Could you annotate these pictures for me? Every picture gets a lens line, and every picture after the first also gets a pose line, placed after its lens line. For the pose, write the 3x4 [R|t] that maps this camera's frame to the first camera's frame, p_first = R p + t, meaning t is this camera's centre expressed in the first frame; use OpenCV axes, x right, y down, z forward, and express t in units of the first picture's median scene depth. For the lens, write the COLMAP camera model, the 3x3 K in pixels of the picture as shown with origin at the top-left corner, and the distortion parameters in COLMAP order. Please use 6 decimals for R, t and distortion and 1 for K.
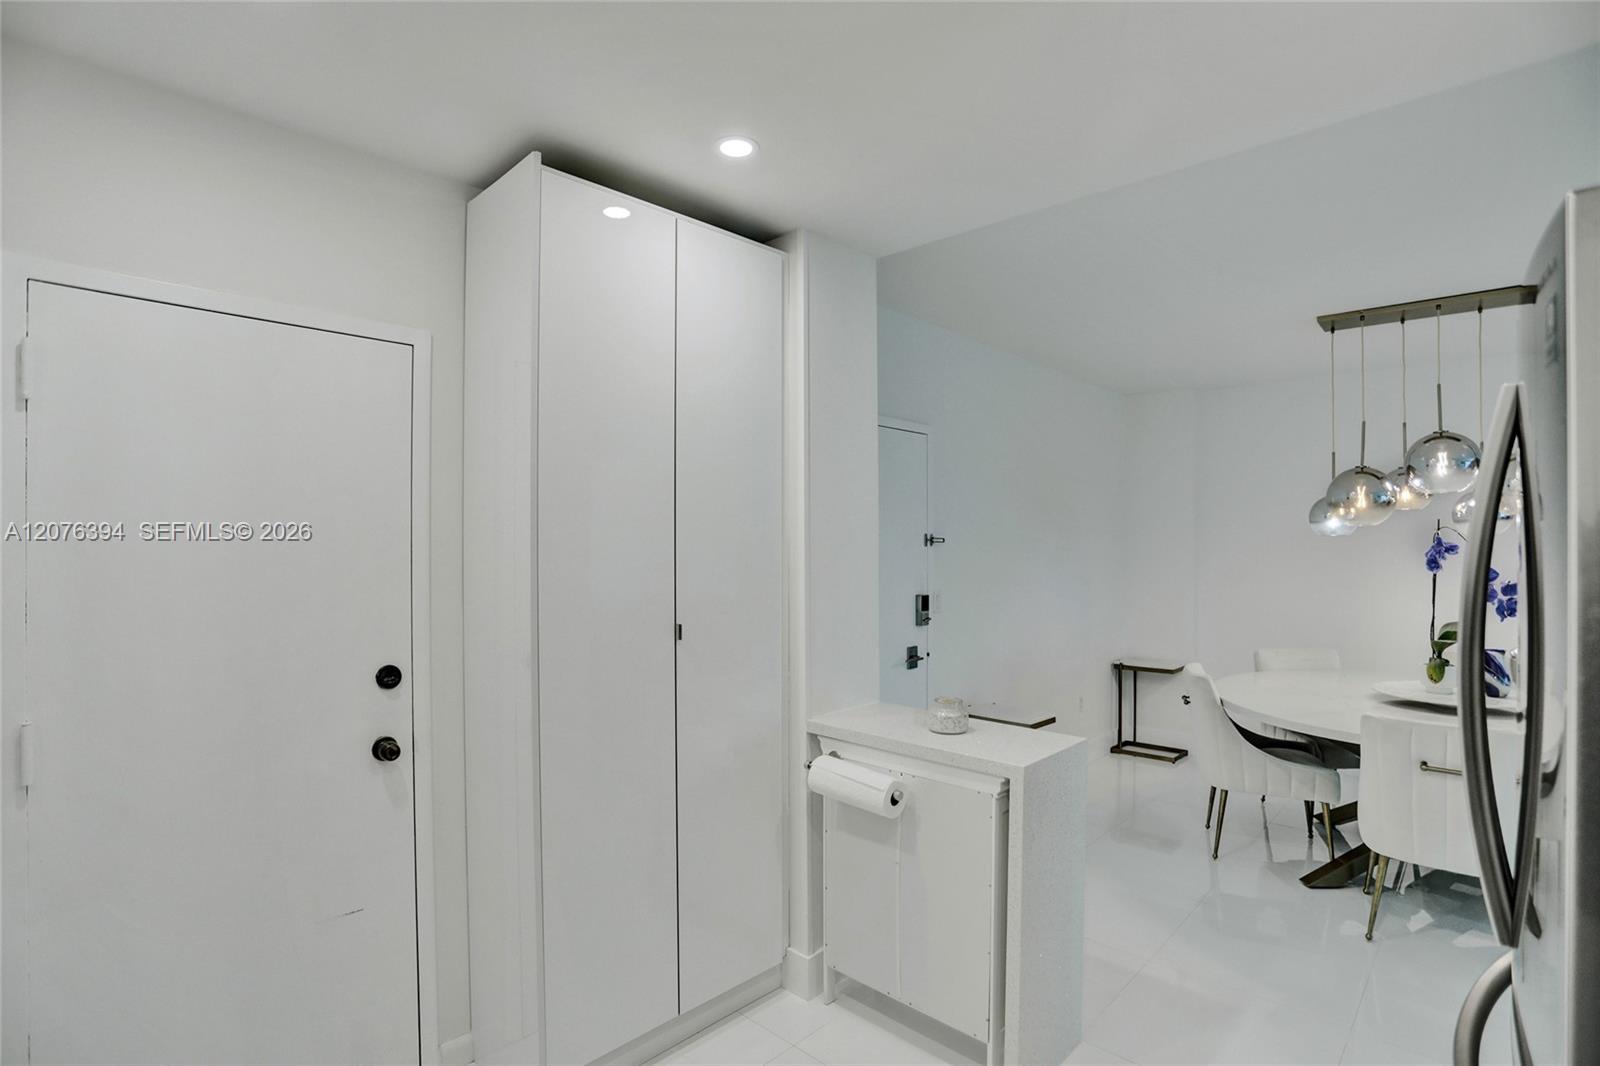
lens RADIAL K [[793.5, 0, 793.6], [0, 793.5, 545.9], [0, 0, 1]] dist [-0.059526, 0.026721]
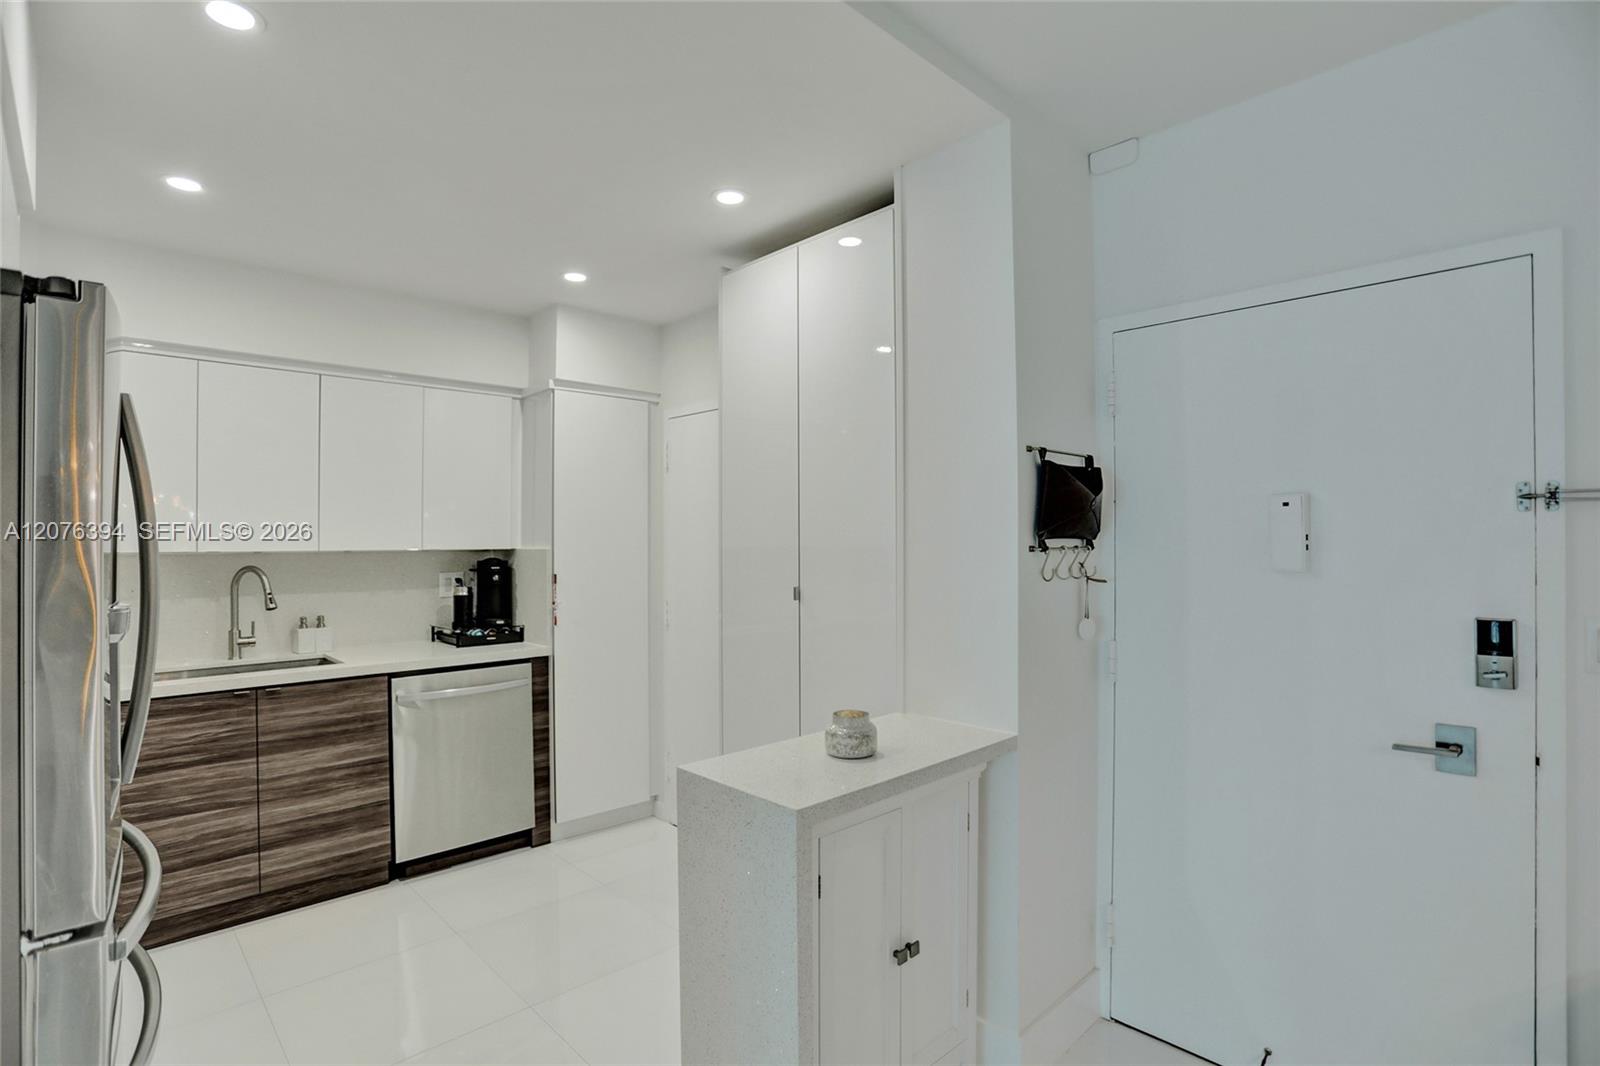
lens RADIAL K [[793.5, 0, 797.5], [0, 793.5, 534.5], [0, 0, 1]] dist [-0.059526, 0.026721]
pose [[-0.057161, -0.006857, -0.998341, 0.654773], [0.003102, 0.999970, -0.007046, 0.016316], [0.998360, -0.003499, -0.057138, 0.670528]]
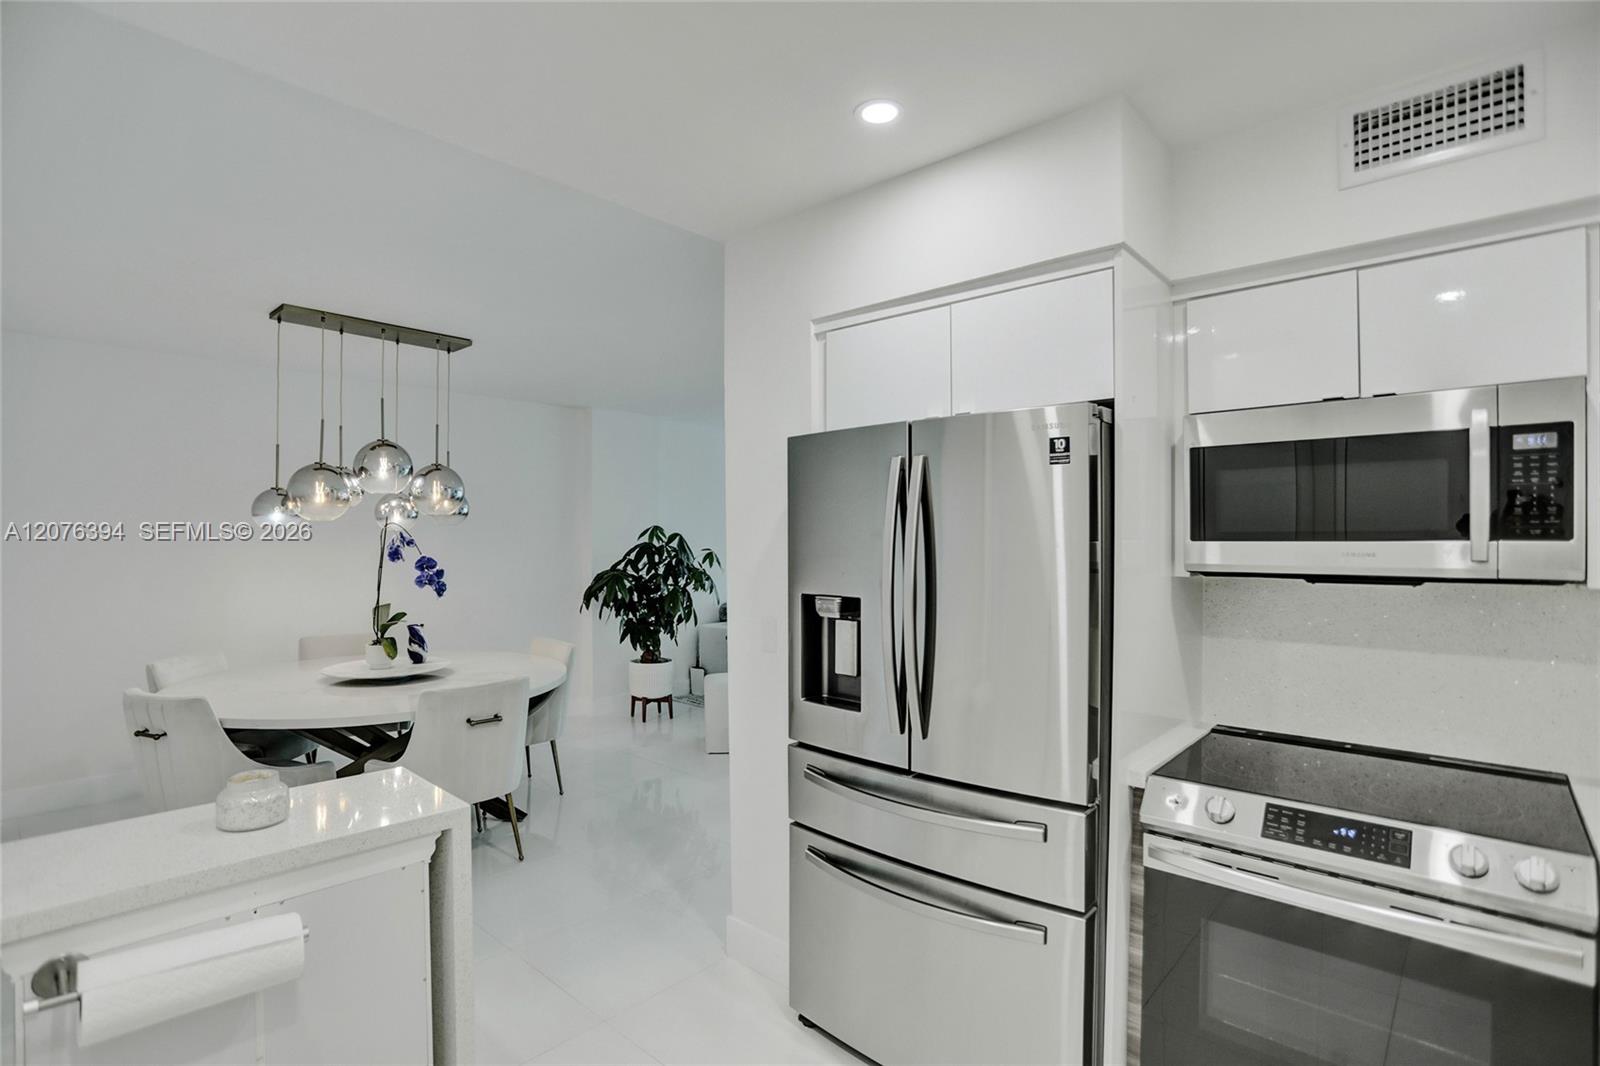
lens RADIAL K [[793.5, 0, 791.1], [0, 793.5, 535.0], [0, 0, 1]] dist [-0.059526, 0.026721]
pose [[-0.006193, 0.002968, 0.999976, -0.308591], [0.001569, 0.999994, -0.002958, -0.002404], [-0.999980, 0.001550, -0.006197, 0.379816]]
